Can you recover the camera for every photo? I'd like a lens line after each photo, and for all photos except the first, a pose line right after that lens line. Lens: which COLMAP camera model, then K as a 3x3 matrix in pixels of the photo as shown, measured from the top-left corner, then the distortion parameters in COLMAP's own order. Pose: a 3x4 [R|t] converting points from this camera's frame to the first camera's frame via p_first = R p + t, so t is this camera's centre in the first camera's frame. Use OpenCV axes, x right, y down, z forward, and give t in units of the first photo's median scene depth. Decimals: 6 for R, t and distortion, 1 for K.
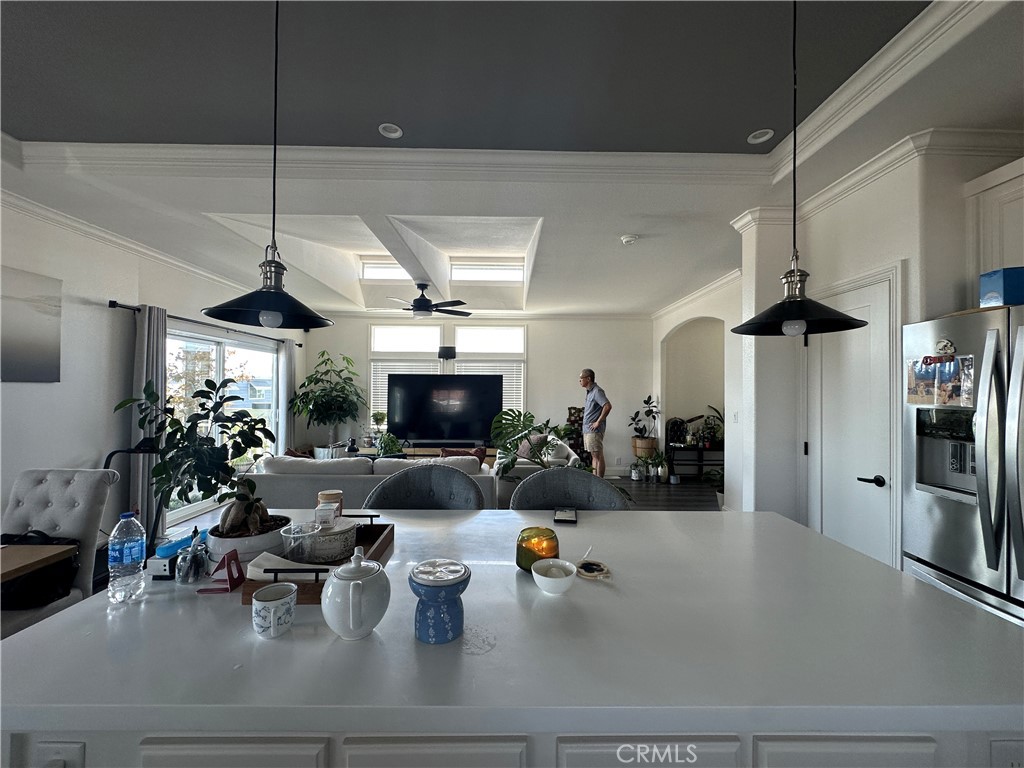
lens RADIAL K [[409.3, 0, 513.6], [0, 409.3, 383.2], [0, 0, 1]] dist [0.000805, 0.000106]
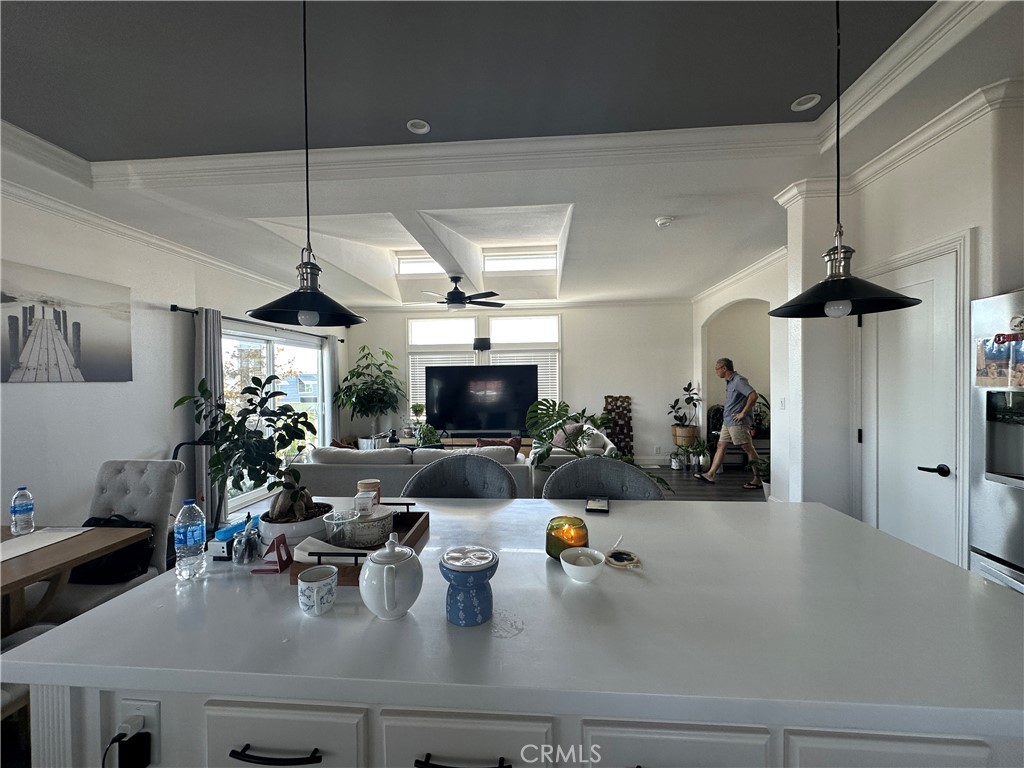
lens RADIAL K [[409.3, 0, 513.8], [0, 409.3, 383.3], [0, 0, 1]] dist [0.000805, 0.000106]
pose [[0.995742, -0.019323, -0.090138, 0.014488], [0.021603, 0.999469, 0.024388, -0.001731], [0.089619, -0.026232, 0.995631, -0.004253]]
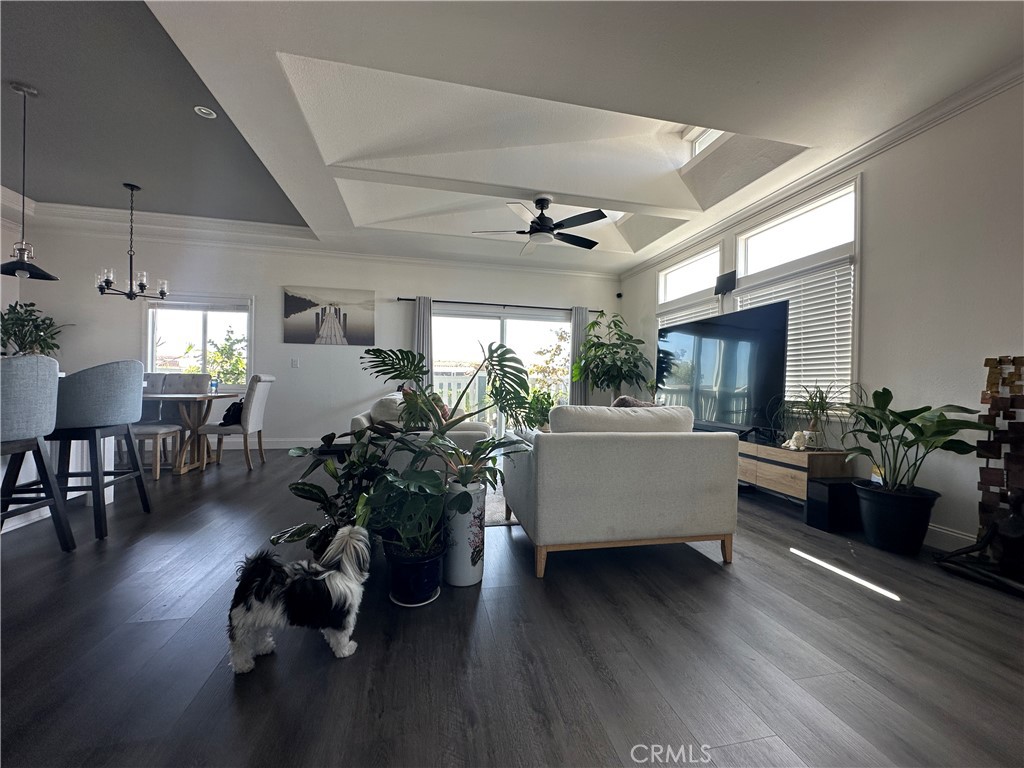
lens RADIAL K [[409.3, 0, 513.7], [0, 409.3, 383.4], [0, 0, 1]] dist [0.000805, 0.000106]
pose [[0.200228, -0.004757, -0.979738, 1.218139], [0.000232, 0.999988, -0.004808, 0.257124], [0.979749, 0.000735, 0.200227, 1.787678]]
